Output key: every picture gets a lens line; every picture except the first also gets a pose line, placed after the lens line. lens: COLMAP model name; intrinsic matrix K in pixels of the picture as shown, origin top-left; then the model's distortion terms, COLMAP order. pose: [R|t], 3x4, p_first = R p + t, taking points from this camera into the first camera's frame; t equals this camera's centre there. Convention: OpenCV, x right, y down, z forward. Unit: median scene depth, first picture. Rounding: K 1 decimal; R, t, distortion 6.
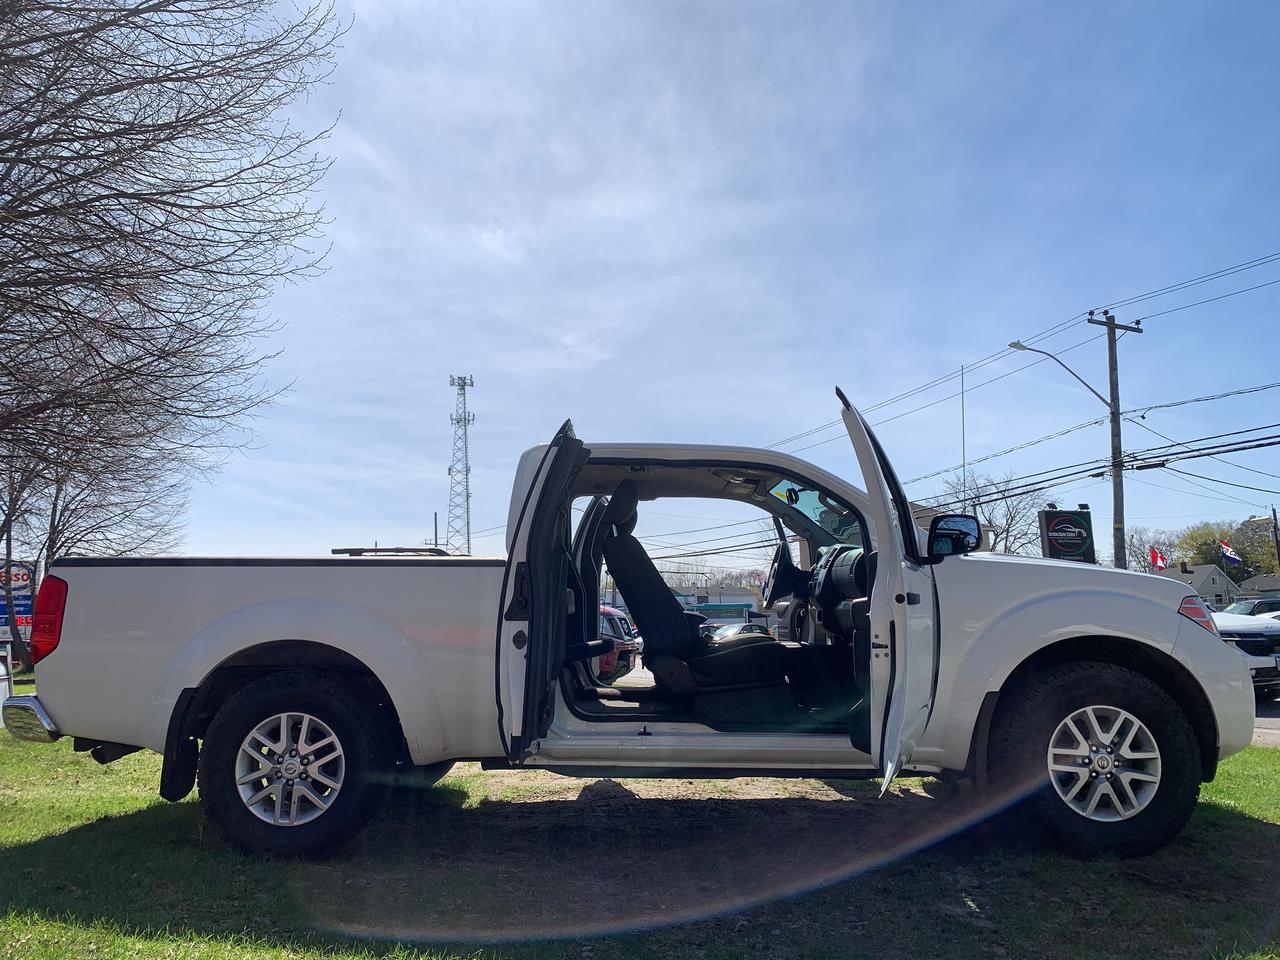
lens RADIAL K [[953.8, 0, 635.3], [0, 953.8, 474.1], [0, 0, 1]] dist [0.032202, -0.027637]
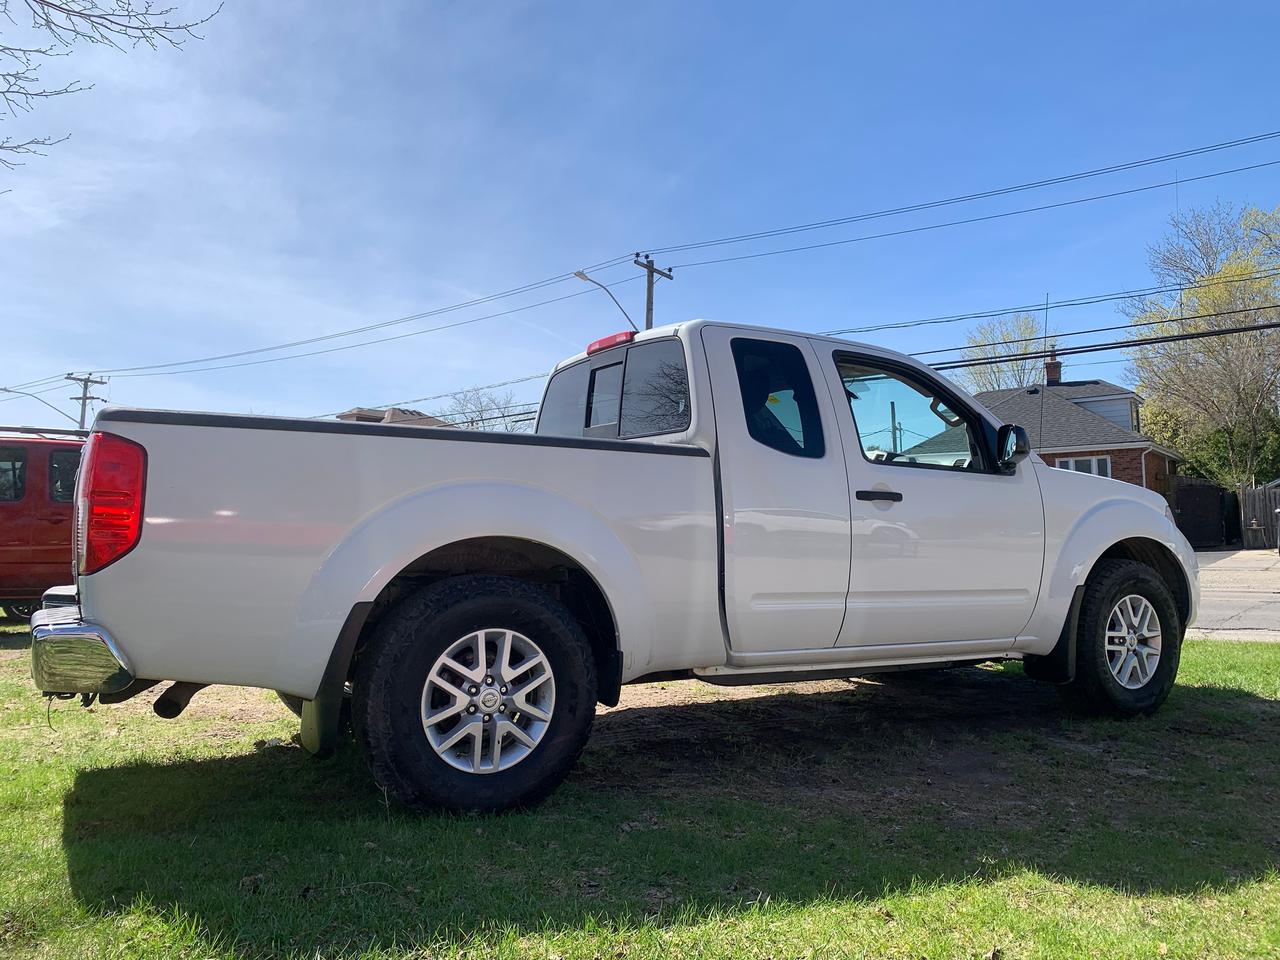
lens RADIAL K [[953.8, 0, 638.3], [0, 953.8, 471.8], [0, 0, 1]] dist [0.032202, -0.027637]
pose [[0.861337, 0.040264, 0.506436, -0.568981], [-0.085831, 0.994058, 0.066949, 0.052173], [-0.500731, -0.101134, 0.859675, 0.251731]]
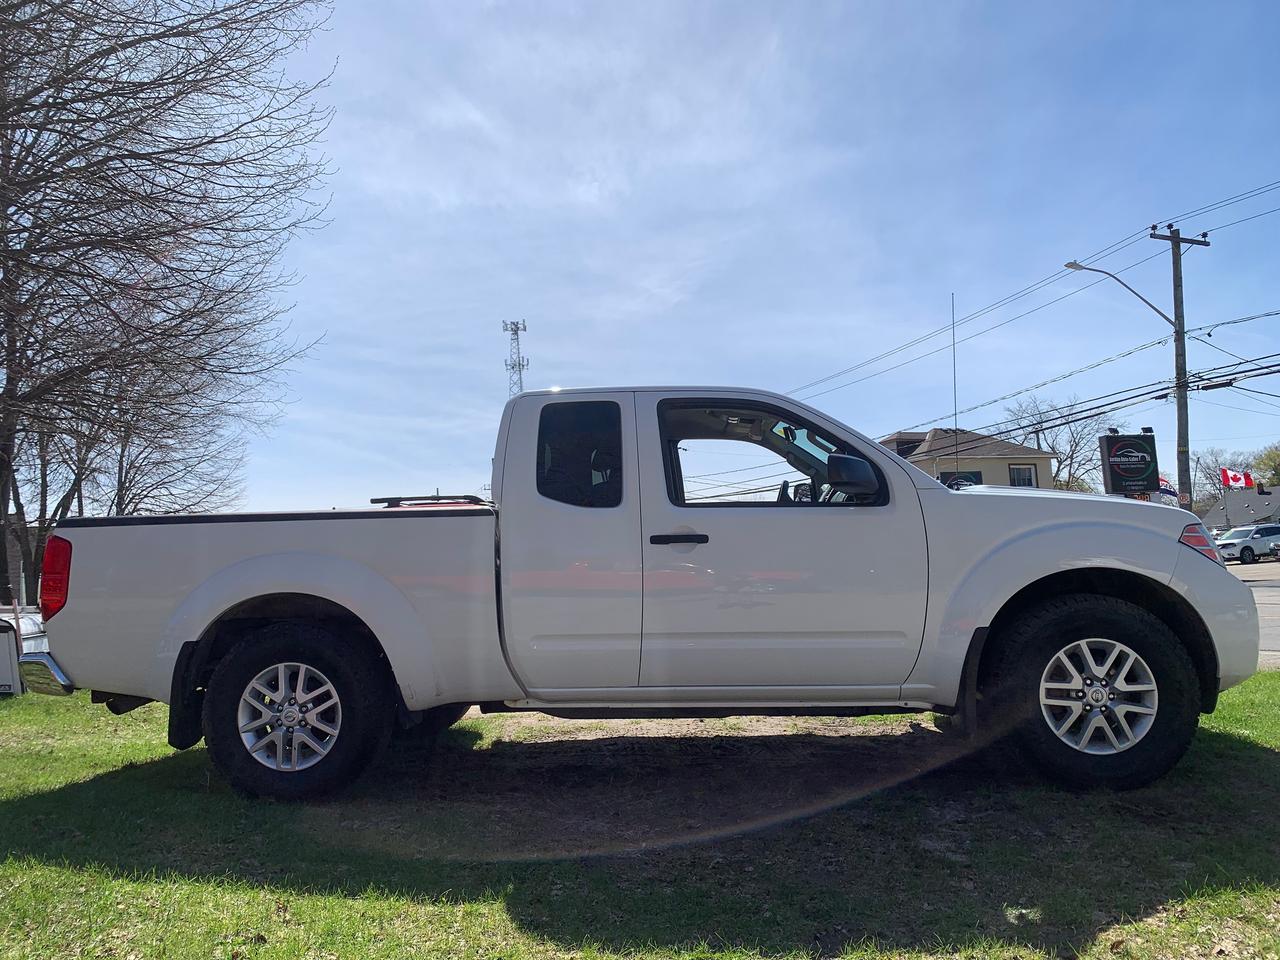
lens RADIAL K [[953.8, 0, 638.6], [0, 953.8, 472.3], [0, 0, 1]] dist [0.032202, -0.027637]
pose [[0.997868, -0.032076, -0.056831, 0.070150], [0.035504, 0.997544, 0.060381, -0.002850], [0.054755, -0.062270, 0.996556, 0.009367]]
